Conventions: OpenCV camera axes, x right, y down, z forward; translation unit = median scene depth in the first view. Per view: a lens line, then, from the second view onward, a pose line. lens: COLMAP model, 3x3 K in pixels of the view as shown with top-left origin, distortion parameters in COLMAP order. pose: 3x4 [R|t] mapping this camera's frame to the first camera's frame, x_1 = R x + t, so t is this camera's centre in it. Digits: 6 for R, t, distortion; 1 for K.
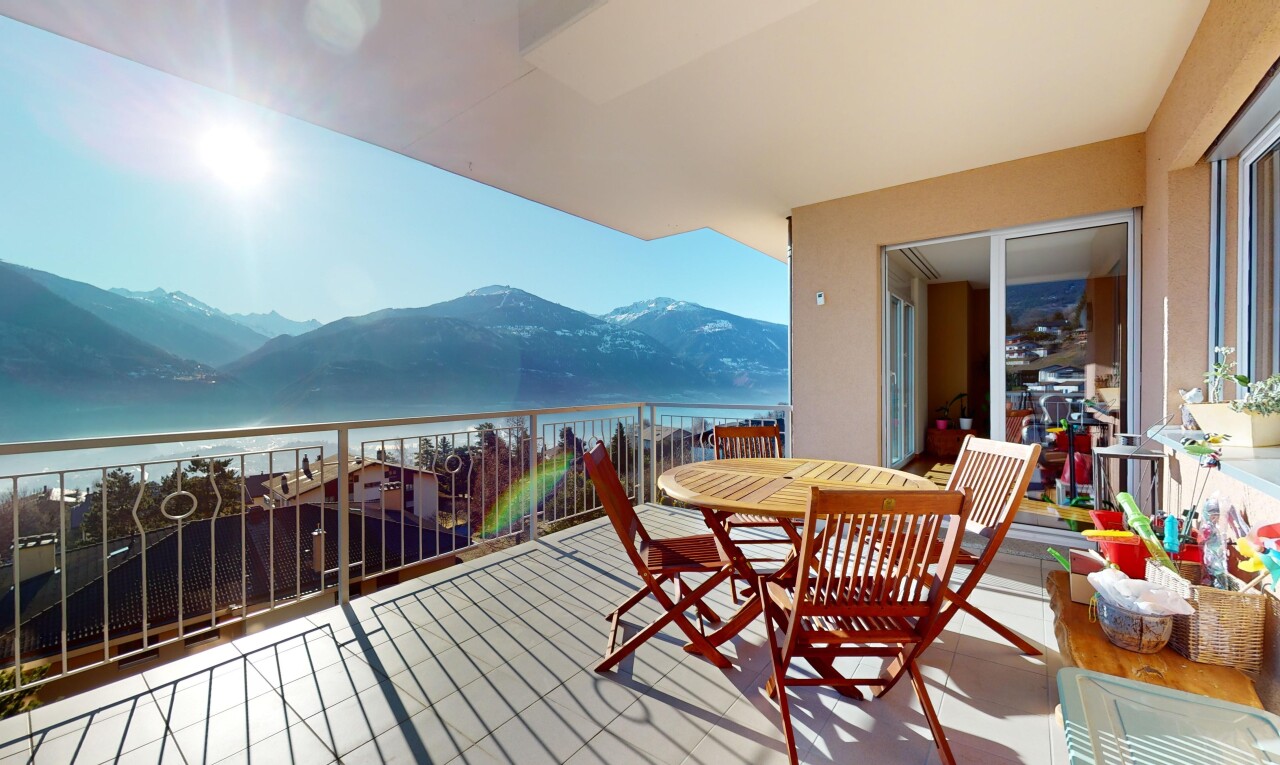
lens RADIAL K [[508.5, 0, 640.1], [0, 508.5, 385.7], [0, 0, 1]] dist [-0.000693, -0.000041]
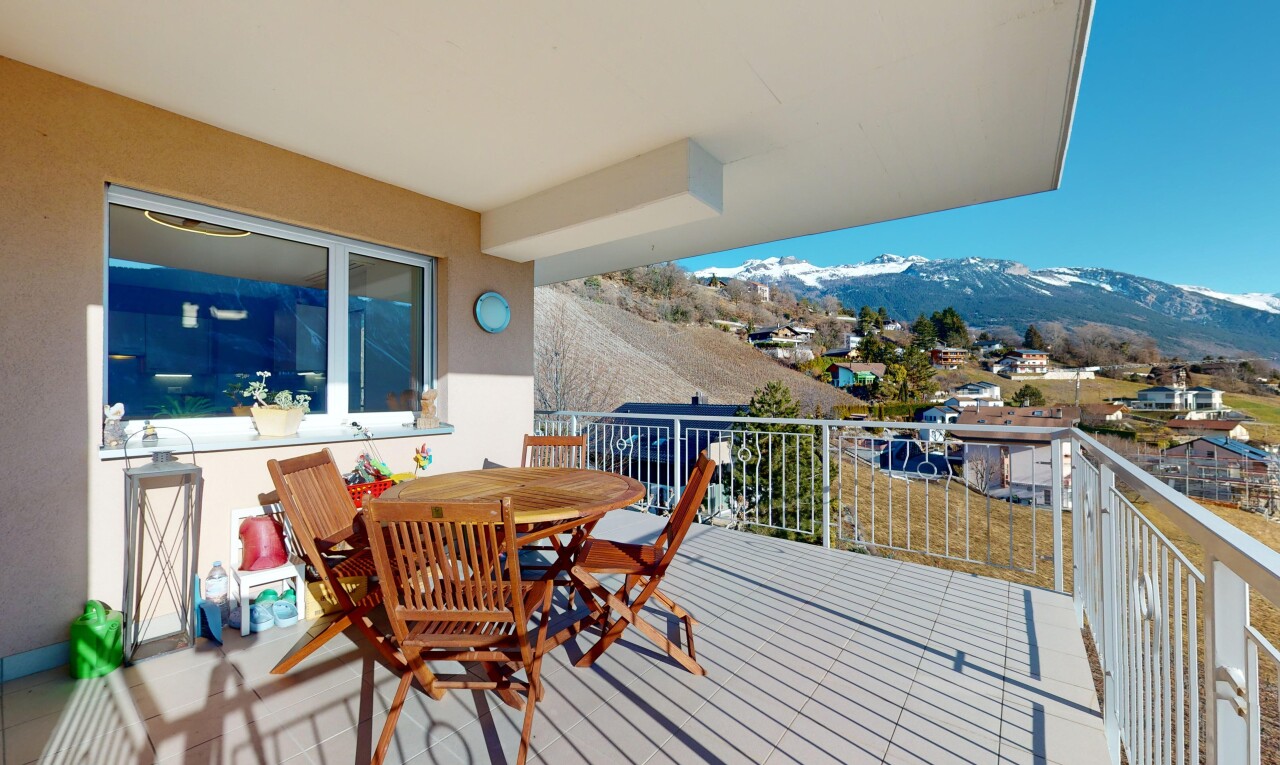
lens RADIAL K [[508.5, 0, 640.1], [0, 508.5, 385.7], [0, 0, 1]] dist [-0.000693, -0.000041]
pose [[-0.999688, 0.008144, 0.023621, 0.009139], [0.008057, 0.999960, -0.003804, -0.010076], [-0.023652, -0.003613, -0.999714, 1.965173]]
